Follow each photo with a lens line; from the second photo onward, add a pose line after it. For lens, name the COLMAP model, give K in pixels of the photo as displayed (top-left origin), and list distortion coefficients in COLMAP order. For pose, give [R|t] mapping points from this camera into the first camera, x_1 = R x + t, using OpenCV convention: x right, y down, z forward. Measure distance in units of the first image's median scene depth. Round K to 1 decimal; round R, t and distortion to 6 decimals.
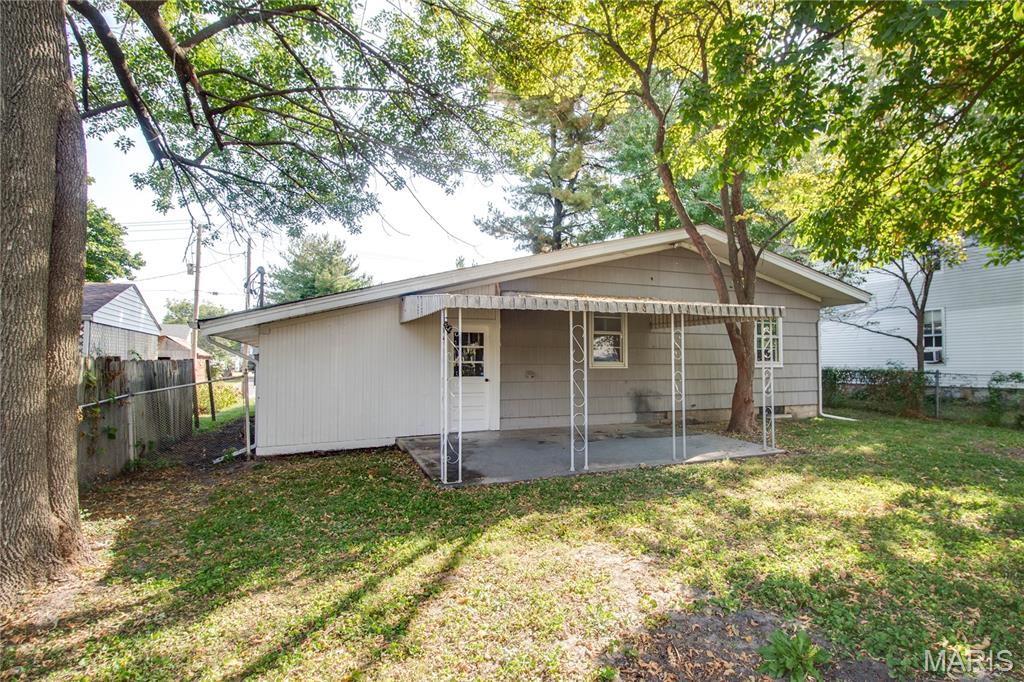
lens RADIAL K [[493.2, 0, 513.0], [0, 493.2, 321.9], [0, 0, 1]] dist [-0.000478, -0.010987]
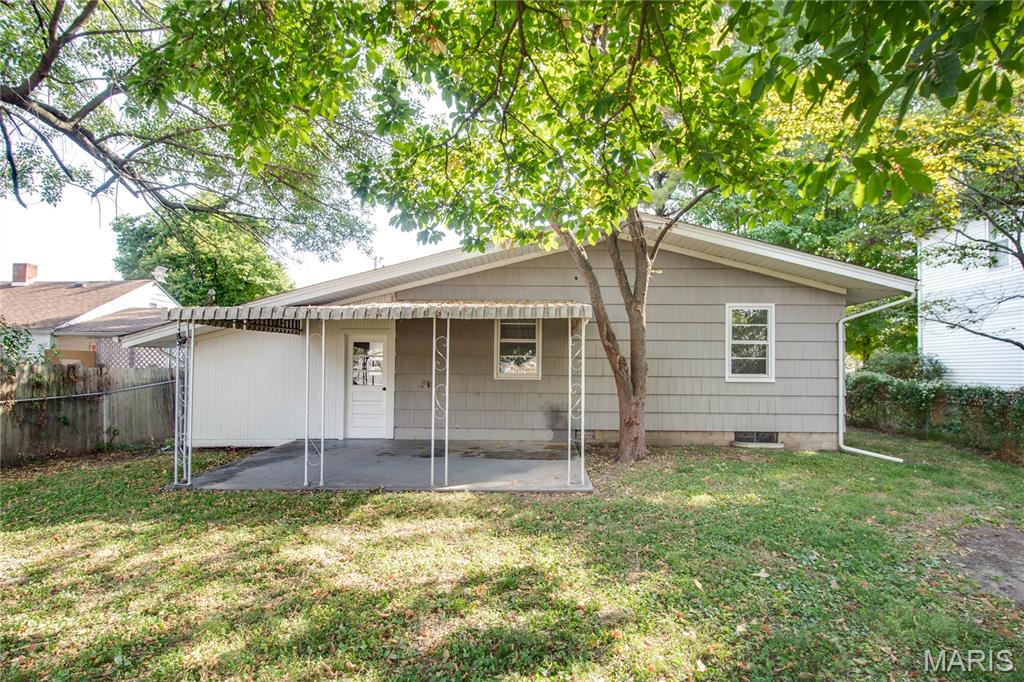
lens RADIAL K [[467.9, 0, 512.0], [0, 467.9, 341.0], [0, 0, 1]] dist [-0.000653, -0.000160]
pose [[0.924406, -0.013372, -0.381174, 0.561273], [0.020221, 0.999698, 0.013968, 0.011434], [0.380872, -0.020619, 0.924398, 0.211566]]
